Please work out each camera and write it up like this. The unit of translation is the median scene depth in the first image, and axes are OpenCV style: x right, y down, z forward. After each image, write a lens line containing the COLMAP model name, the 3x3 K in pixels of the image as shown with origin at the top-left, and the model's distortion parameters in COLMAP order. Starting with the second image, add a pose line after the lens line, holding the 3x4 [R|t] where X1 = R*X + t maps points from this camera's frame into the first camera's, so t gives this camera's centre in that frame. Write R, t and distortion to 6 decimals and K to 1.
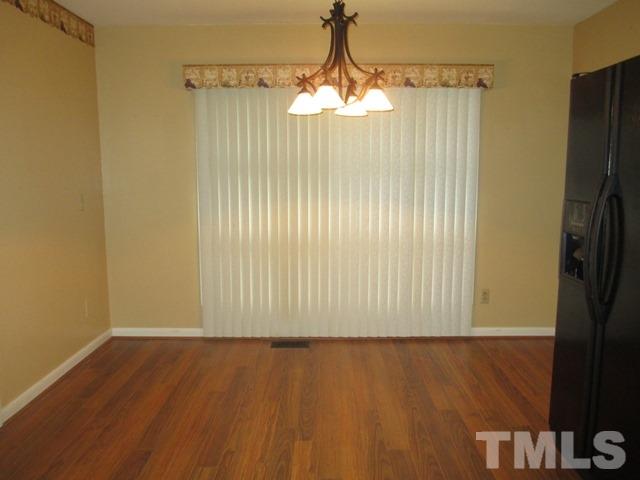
lens RADIAL K [[536.5, 0, 321.7], [0, 536.5, 238.2], [0, 0, 1]] dist [-0.054174, 0.015595]
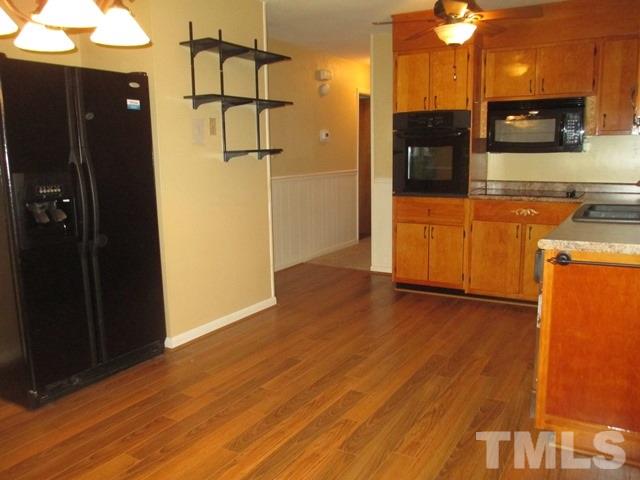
lens RADIAL K [[536.5, 0, 321.7], [0, 536.5, 238.2], [0, 0, 1]] dist [-0.054174, 0.015595]
pose [[-0.861639, -0.067300, 0.503040, -0.368379], [0.083942, 0.958620, 0.272033, -0.112874], [-0.500532, 0.276620, -0.820335, 0.983909]]
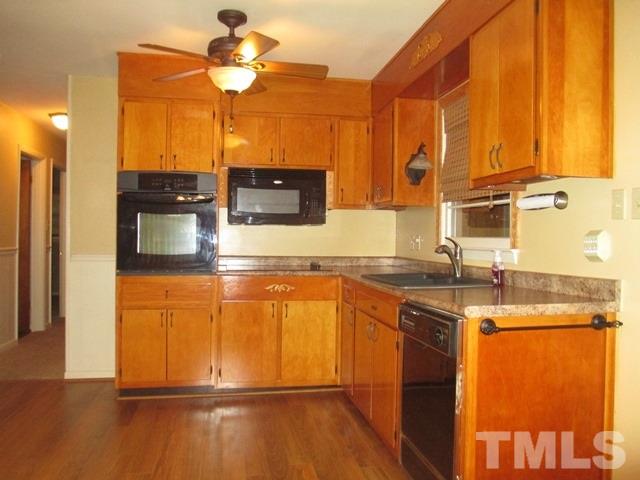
lens RADIAL K [[536.5, 0, 321.7], [0, 536.5, 238.2], [0, 0, 1]] dist [-0.054174, 0.015595]
pose [[-0.983777, -0.007079, -0.179256, -0.067311], [-0.031181, 0.990760, 0.131995, -0.058344], [0.176665, 0.135443, -0.974908, 0.839896]]
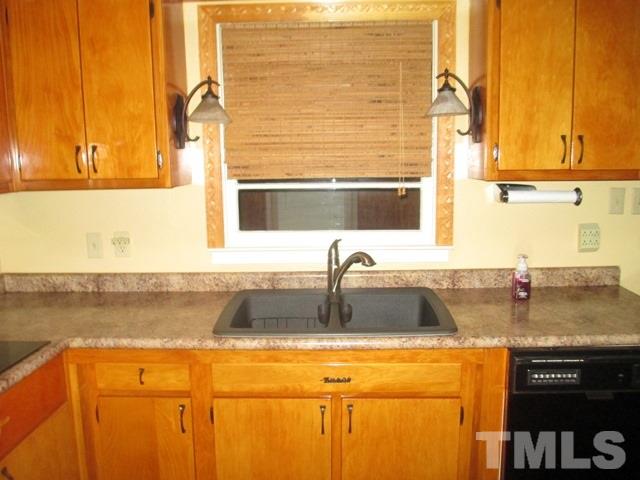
lens RADIAL K [[536.5, 0, 321.7], [0, 536.5, 238.2], [0, 0, 1]] dist [-0.054174, 0.015595]
pose [[-0.026724, 0.154564, -0.987621, 0.150869], [-0.118704, 0.980493, 0.156661, -0.044264], [0.992570, 0.121422, -0.007855, 0.063835]]
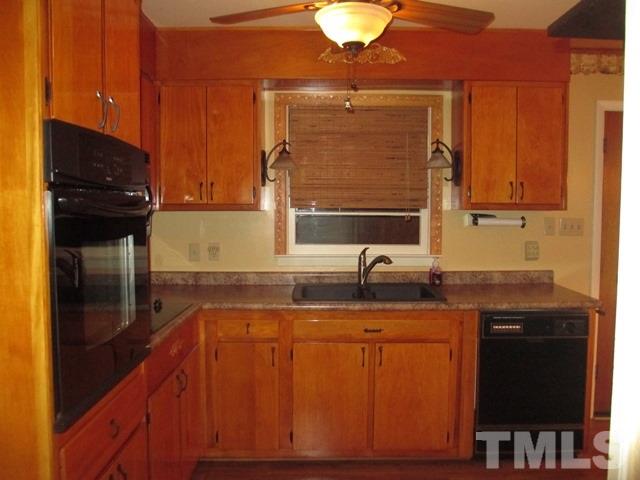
lens RADIAL K [[536.5, 0, 321.7], [0, 536.5, 238.2], [0, 0, 1]] dist [-0.054174, 0.015595]
pose [[0.014683, 0.061630, -0.997991, 0.438114], [-0.136332, 0.988901, 0.059063, -0.012506], [0.990554, 0.135191, 0.022922, -0.015252]]
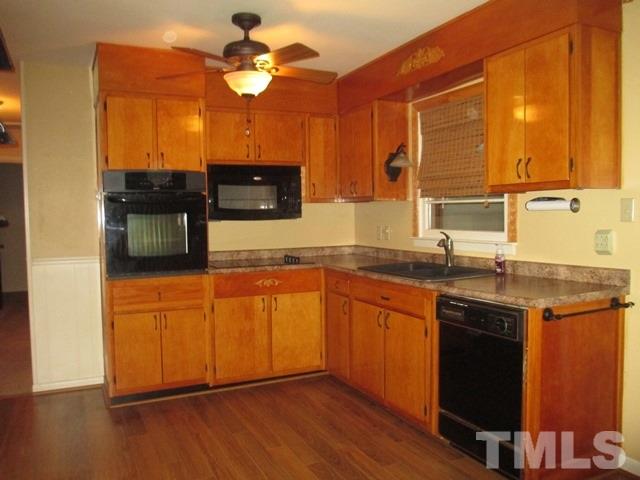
lens RADIAL K [[536.5, 0, 321.7], [0, 536.5, 238.2], [0, 0, 1]] dist [-0.054174, 0.015595]
pose [[-0.903711, 0.036949, -0.426545, 0.176717], [-0.038620, 0.985173, 0.167163, -0.092353], [0.426397, 0.167540, -0.888885, 0.807711]]
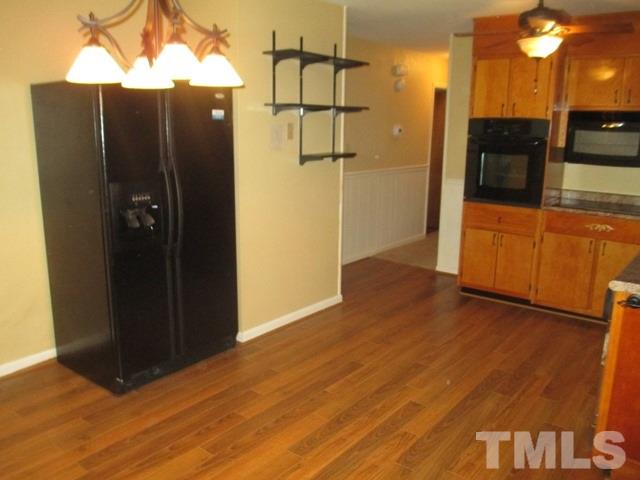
lens RADIAL K [[536.5, 0, 321.7], [0, 536.5, 238.2], [0, 0, 1]] dist [-0.054174, 0.015595]
pose [[-0.790348, -0.137492, 0.597031, -0.369980], [0.066222, 0.949612, 0.306353, -0.174247], [-0.609068, 0.281662, -0.741419, 0.996414]]
